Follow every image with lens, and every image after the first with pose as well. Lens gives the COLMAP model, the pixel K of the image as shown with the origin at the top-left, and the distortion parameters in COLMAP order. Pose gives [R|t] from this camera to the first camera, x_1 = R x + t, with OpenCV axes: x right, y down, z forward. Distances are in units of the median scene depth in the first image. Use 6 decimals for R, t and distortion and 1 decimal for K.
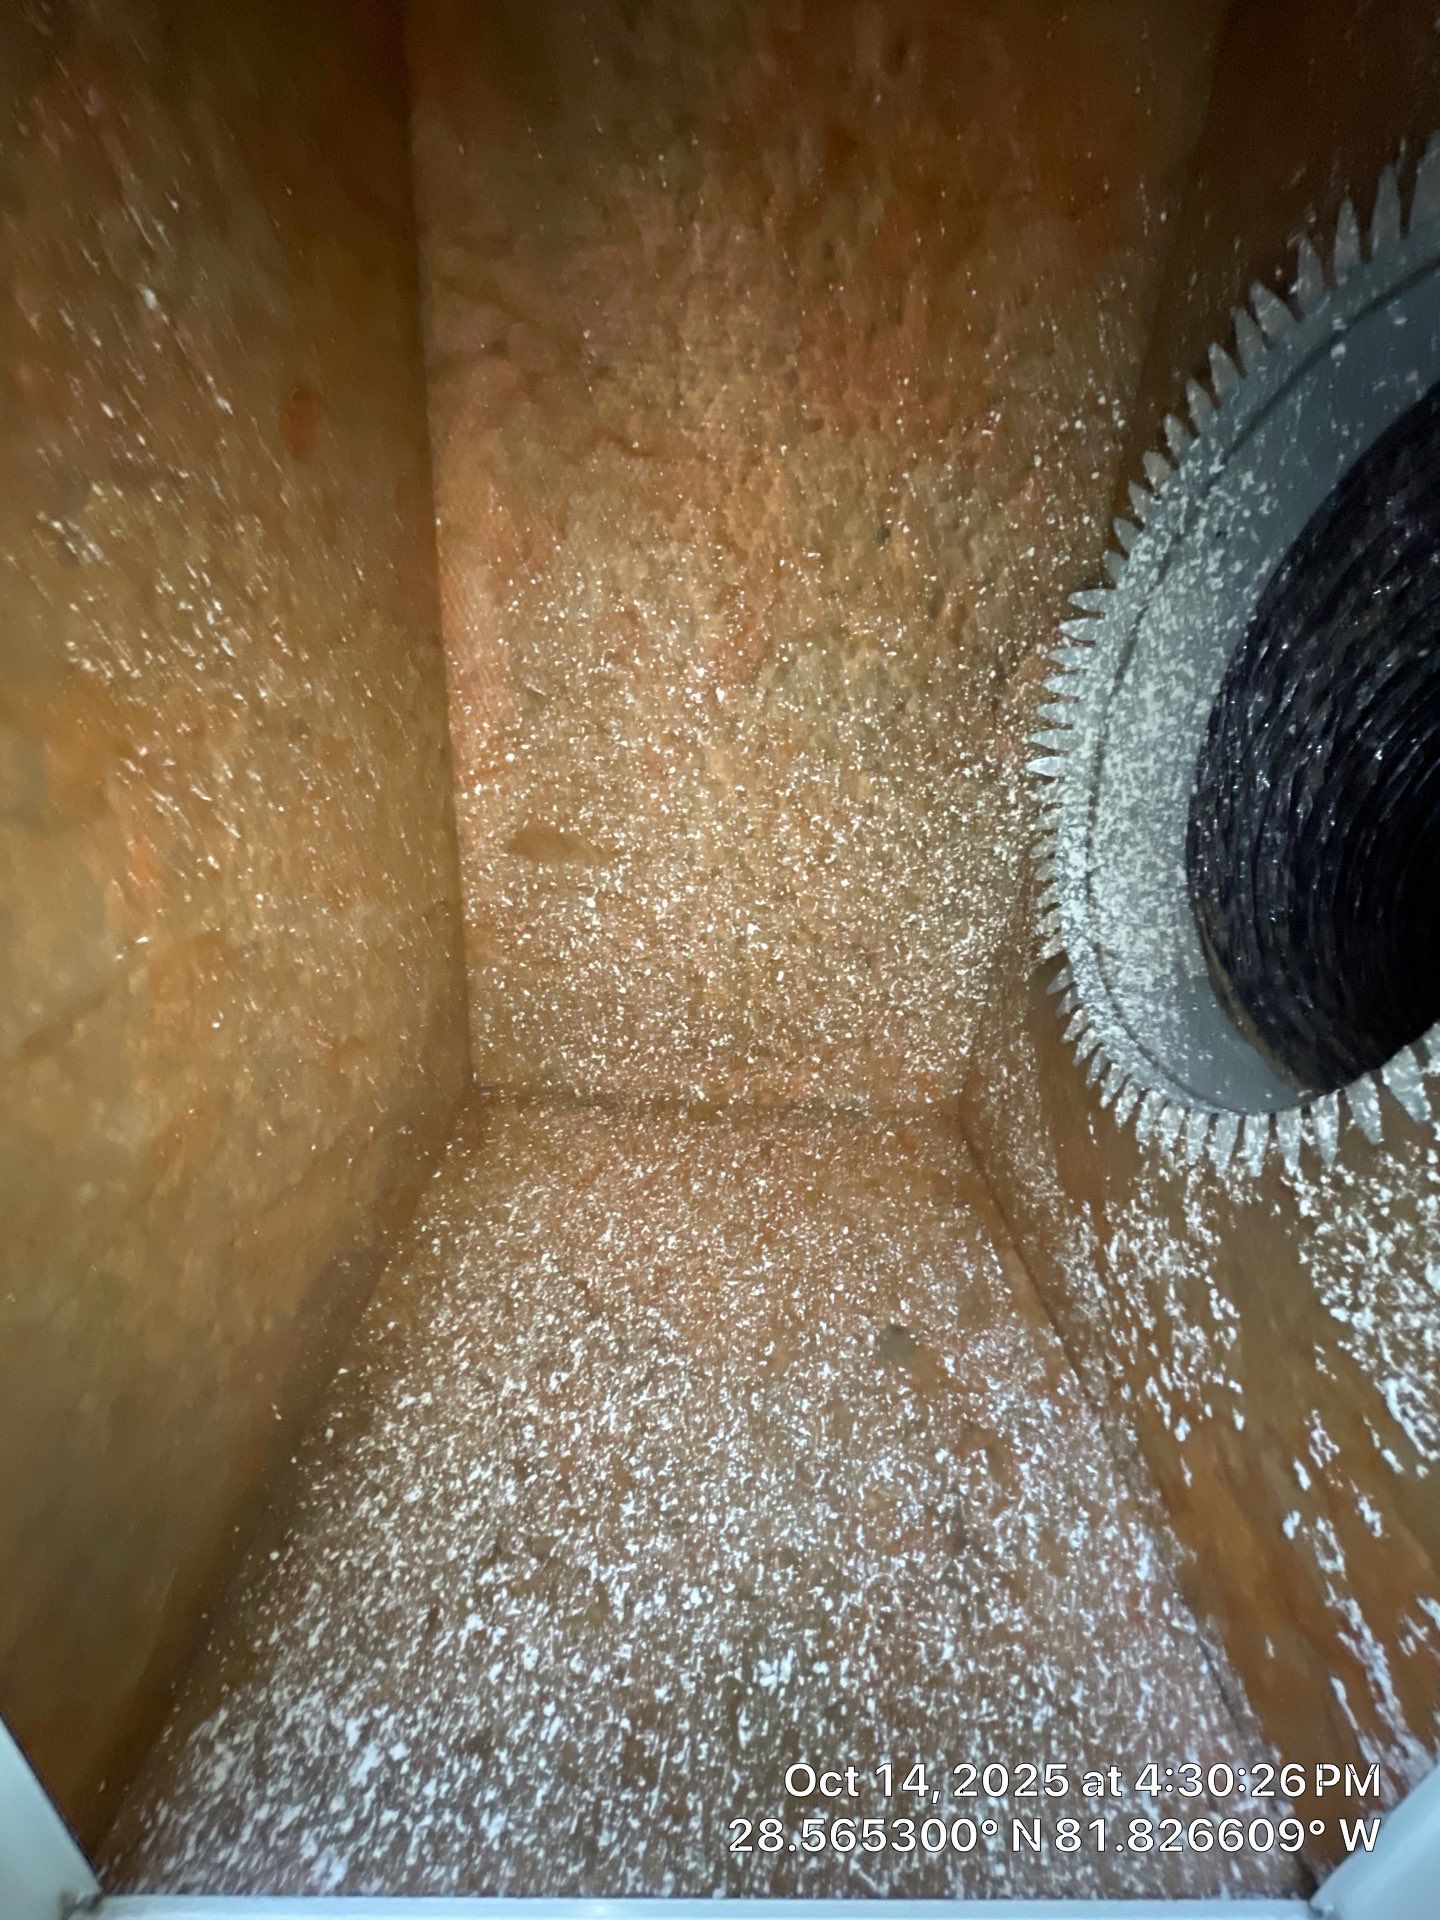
lens RADIAL K [[769.8, 0, 724.4], [0, 769.8, 956.6], [0, 0, 1]] dist [-0.004843, 0.000258]
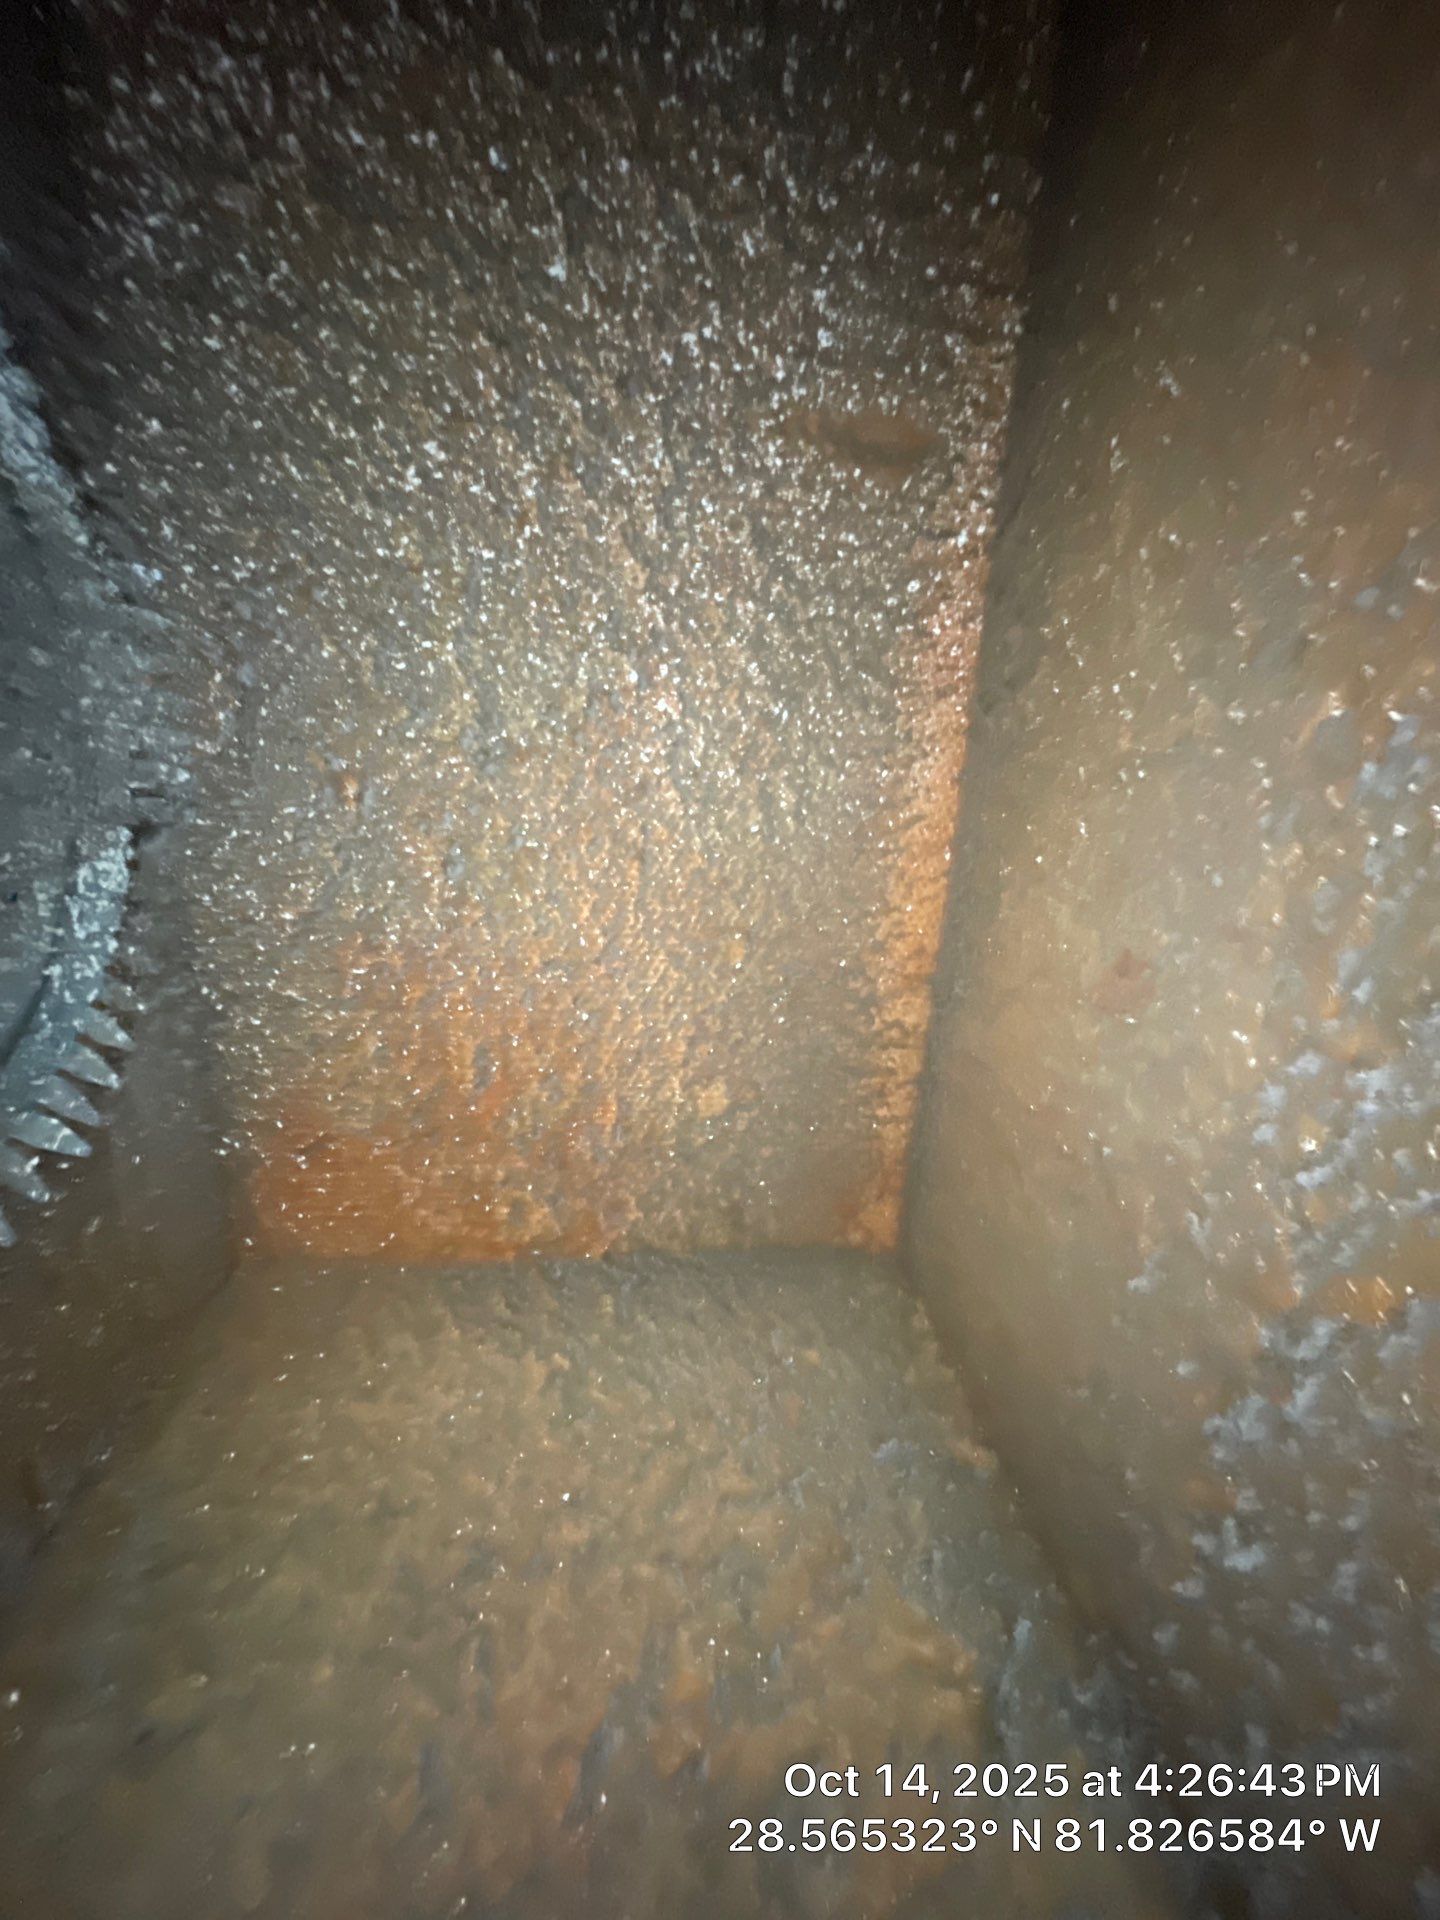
lens RADIAL K [[769.8, 0, 722.6], [0, 769.8, 951.6], [0, 0, 1]] dist [-0.004843, 0.000258]
pose [[-0.988881, 0.067636, -0.132435, 0.032103], [0.038027, -0.745954, -0.664911, -0.039252], [-0.143763, -0.662554, 0.735088, 0.279227]]
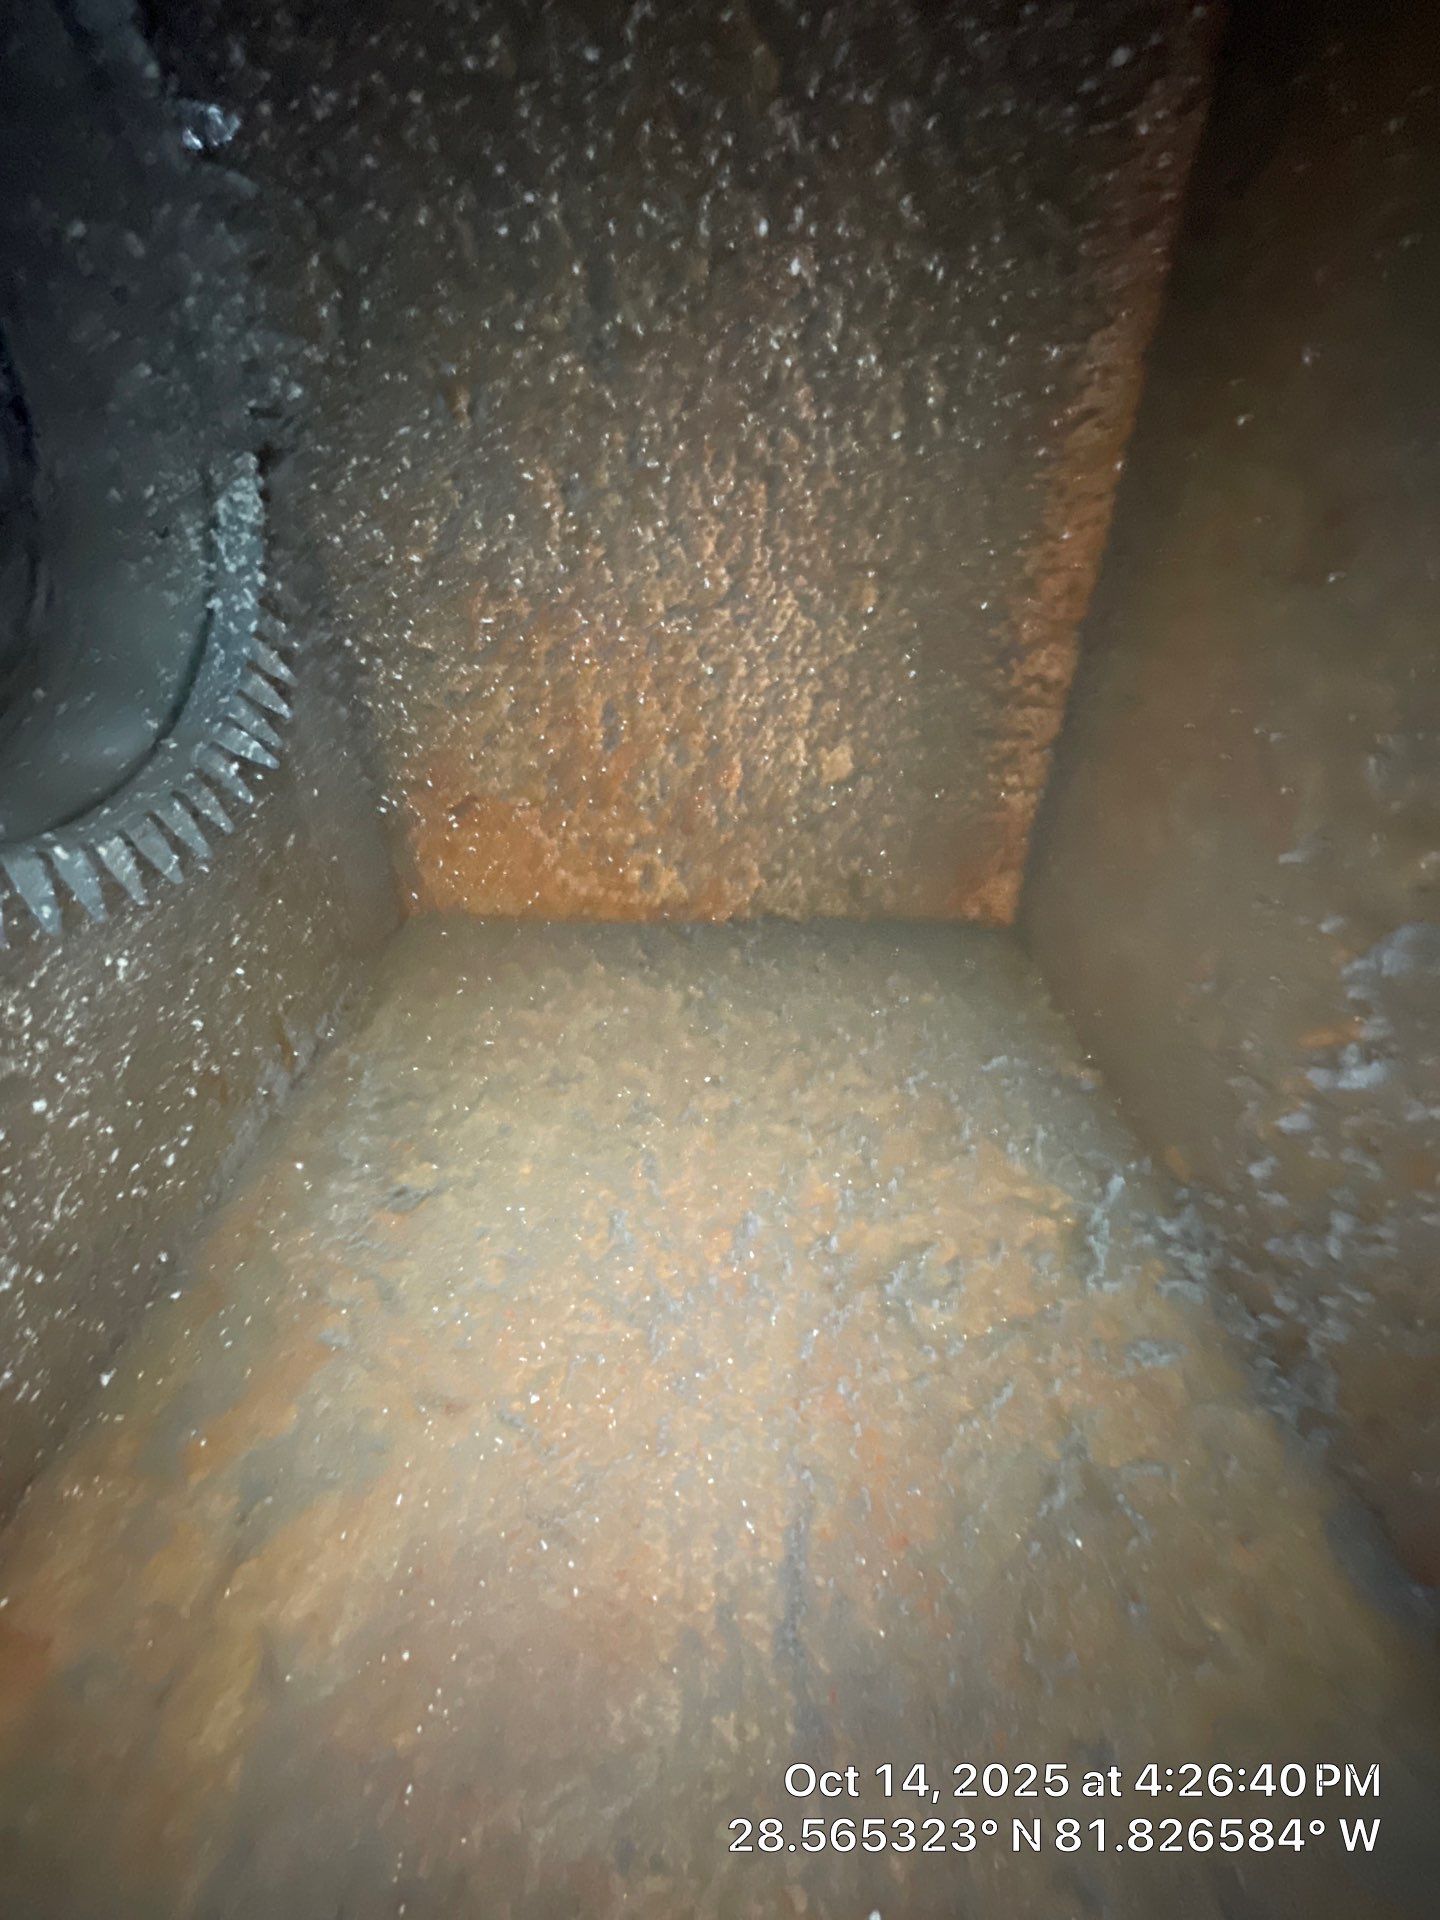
lens RADIAL K [[769.8, 0, 722.6], [0, 769.8, 957.0], [0, 0, 1]] dist [-0.004843, 0.000258]
pose [[-0.996748, 0.079159, 0.015084, 0.078761], [-0.055126, -0.533268, -0.844148, -0.136377], [-0.058778, -0.842235, 0.535898, 0.150737]]
